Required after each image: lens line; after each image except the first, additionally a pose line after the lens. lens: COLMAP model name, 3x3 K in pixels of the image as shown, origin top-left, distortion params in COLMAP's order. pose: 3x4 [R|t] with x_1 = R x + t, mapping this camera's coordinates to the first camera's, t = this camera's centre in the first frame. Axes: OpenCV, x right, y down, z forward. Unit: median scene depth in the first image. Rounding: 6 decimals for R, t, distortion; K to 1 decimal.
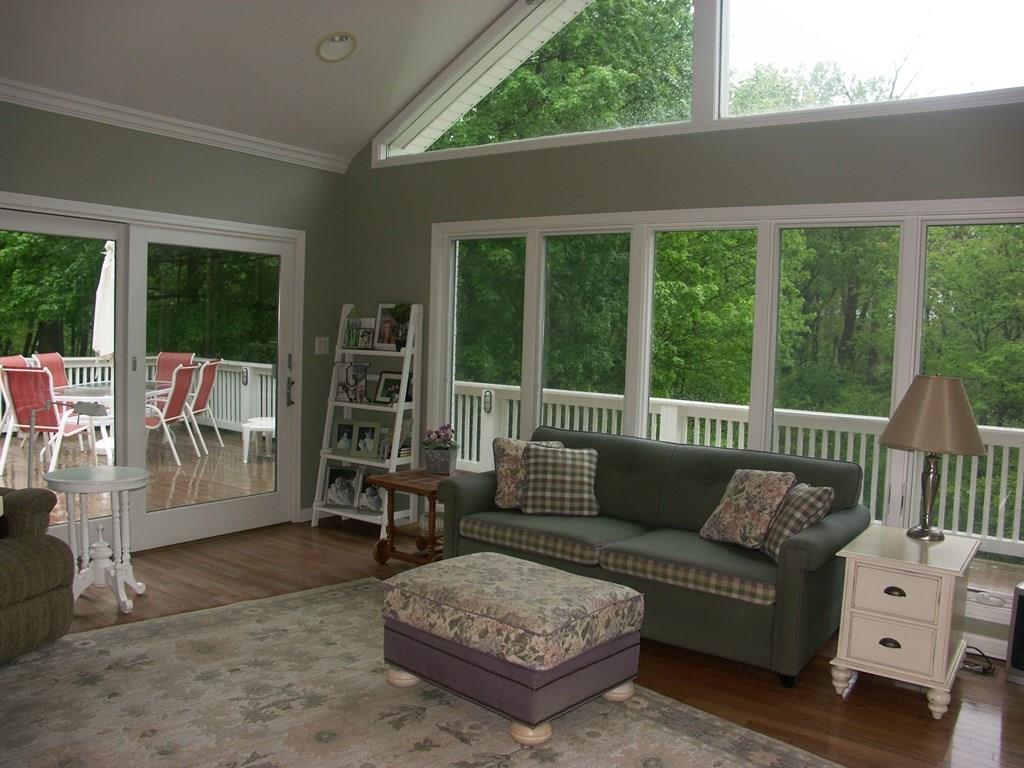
lens RADIAL K [[837.7, 0, 512.0], [0, 837.7, 384.0], [0, 0, 1]] dist [-0.184367, 0.141885]
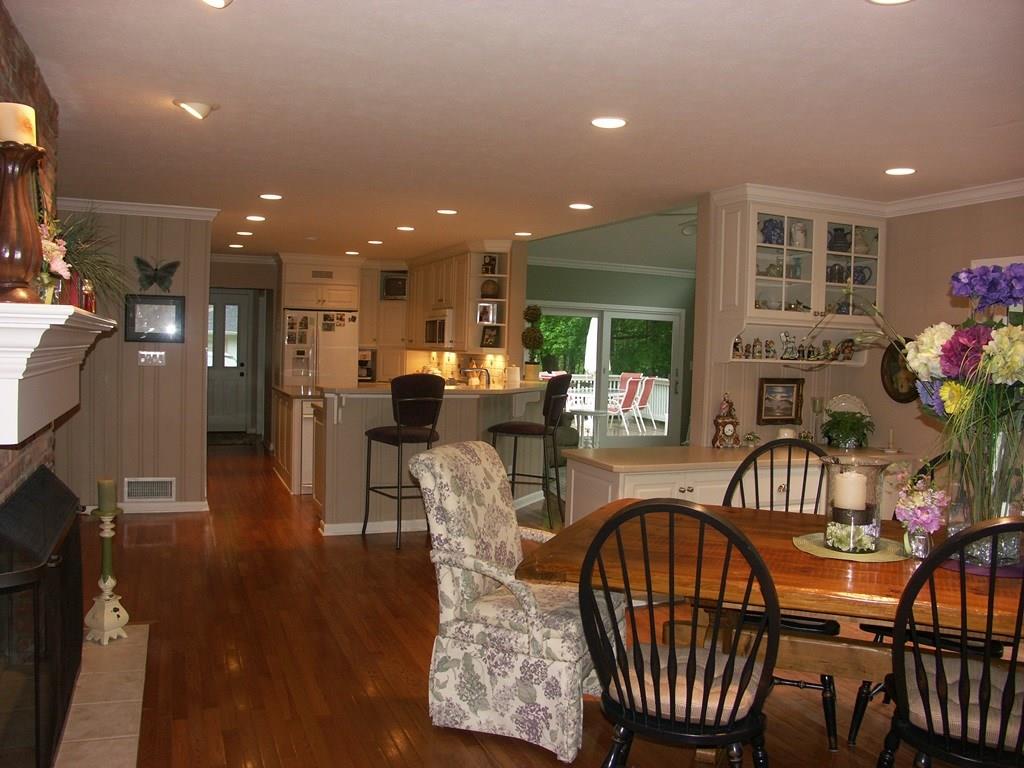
lens RADIAL K [[837.7, 0, 512.0], [0, 837.7, 384.0], [0, 0, 1]] dist [-0.184367, 0.141885]
pose [[0.850494, 0.012867, -0.525828, 0.462998], [-0.037200, 0.998669, -0.035732, 0.088521], [0.524668, 0.049950, 0.849840, -0.956295]]
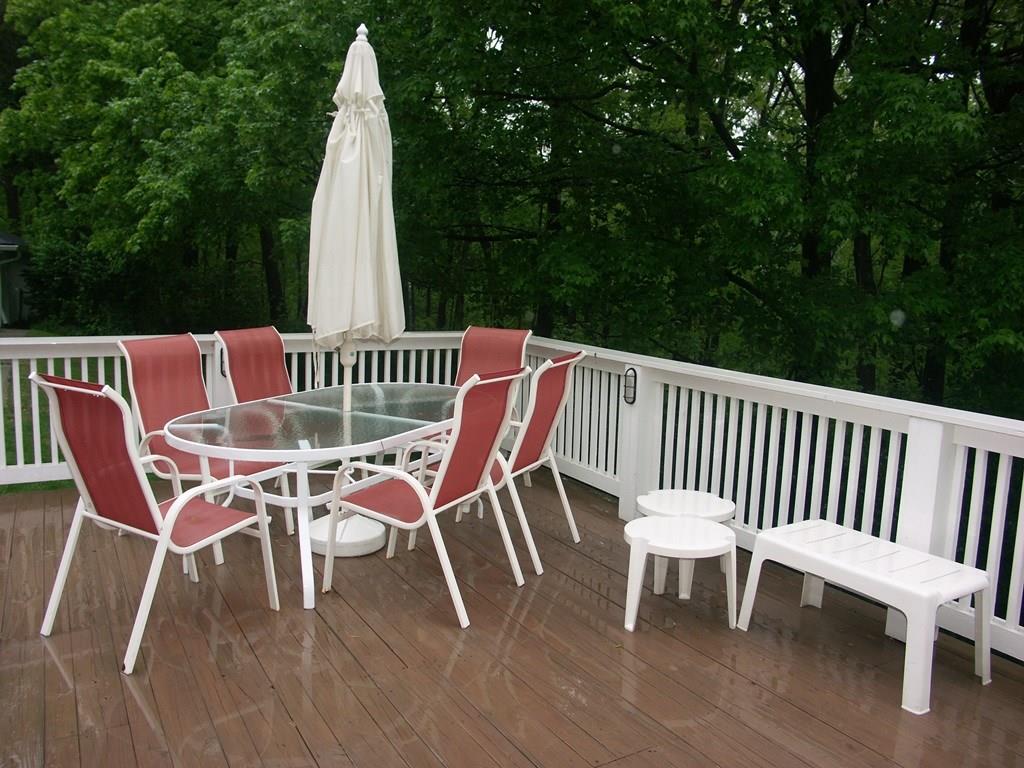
lens RADIAL K [[837.7, 0, 512.0], [0, 837.7, 384.0], [0, 0, 1]] dist [-0.184367, 0.141885]
pose [[0.911652, 0.053748, -0.407433, -0.318905], [-0.035633, 0.998015, 0.051926, -0.053301], [0.409415, -0.032821, 0.911758, 0.896849]]
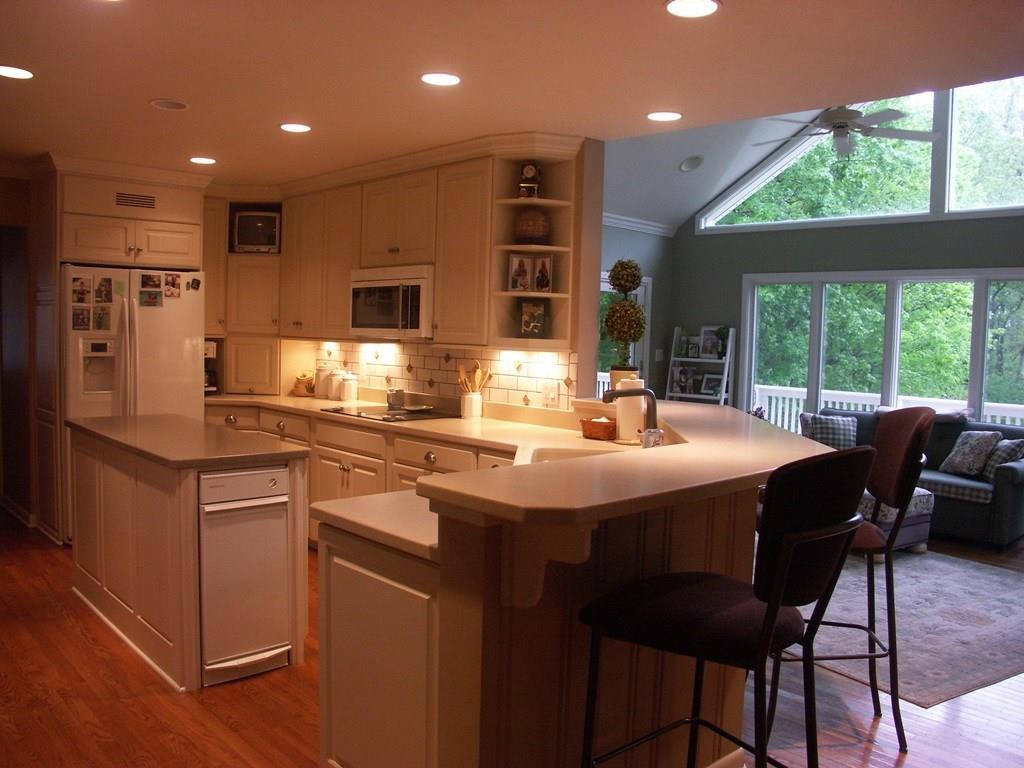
lens RADIAL K [[837.7, 0, 512.0], [0, 837.7, 384.0], [0, 0, 1]] dist [-0.184367, 0.141885]
pose [[0.981236, 0.004178, -0.192765, -0.205552], [-0.007073, 0.999872, -0.014334, 0.027882], [0.192680, 0.015428, 0.981140, -0.503007]]
